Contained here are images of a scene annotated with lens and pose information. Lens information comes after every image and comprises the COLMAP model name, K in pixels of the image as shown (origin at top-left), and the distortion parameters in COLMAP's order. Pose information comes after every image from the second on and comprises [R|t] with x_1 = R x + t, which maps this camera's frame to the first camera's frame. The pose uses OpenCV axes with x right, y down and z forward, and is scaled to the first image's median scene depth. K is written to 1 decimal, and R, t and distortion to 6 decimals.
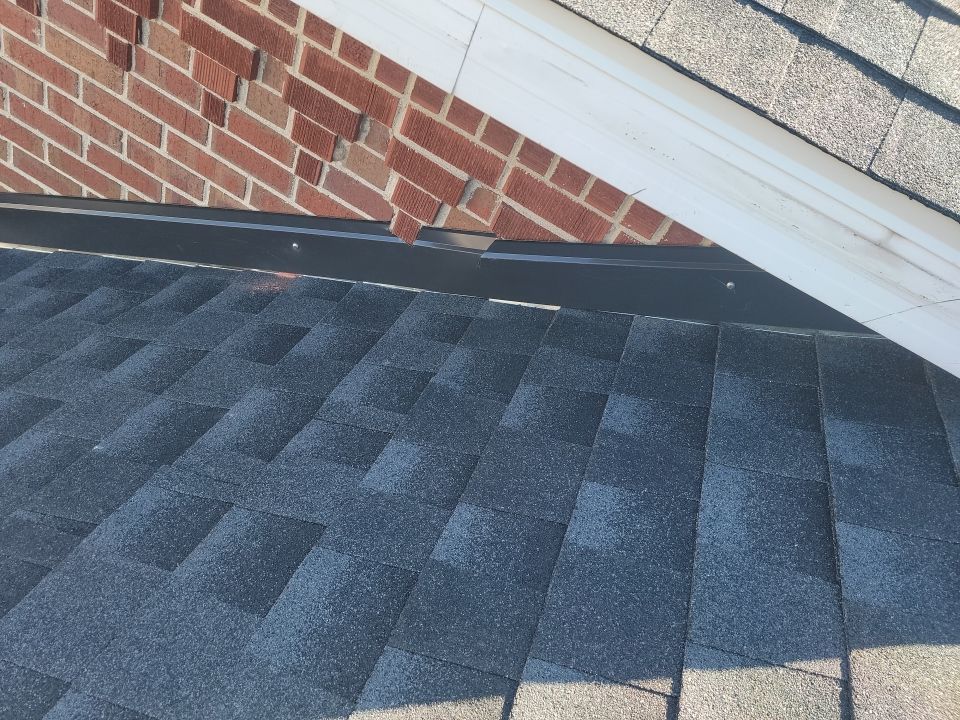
lens RADIAL K [[663.1, 0, 480.0], [0, 663.1, 360.0], [0, 0, 1]] dist [0.092941, -0.082334]
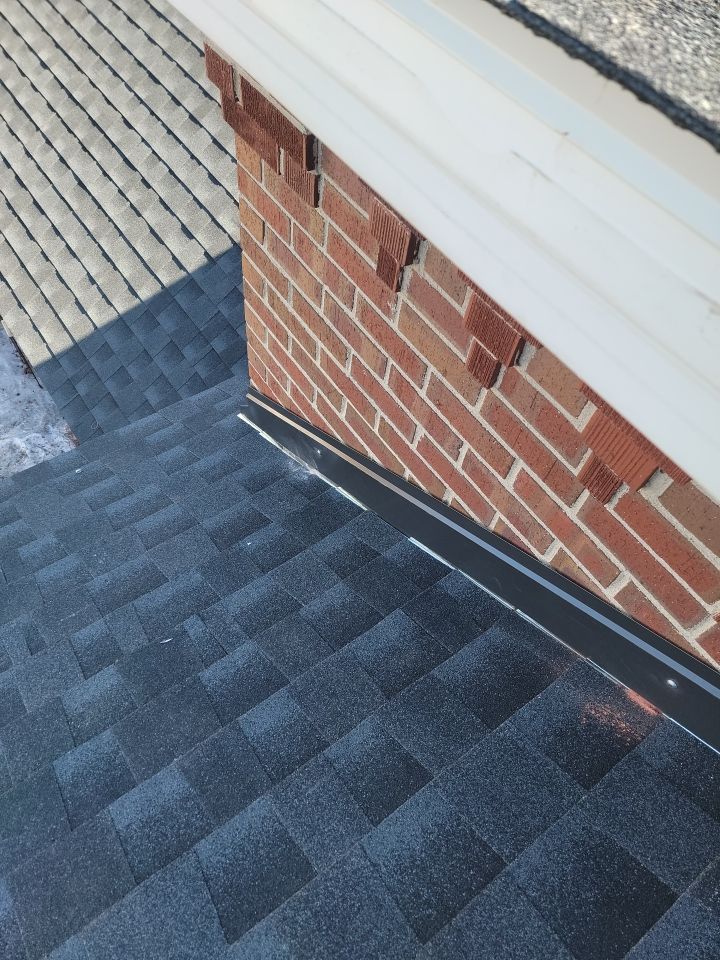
lens RADIAL K [[663.1, 0, 348.9], [0, 663.1, 485.4], [0, 0, 1]] dist [0.092941, -0.082334]
pose [[0.806293, 0.254523, -0.533957, -0.232200], [-0.189613, 0.966269, 0.174273, -0.400975], [0.560303, -0.039270, 0.827357, 0.334111]]
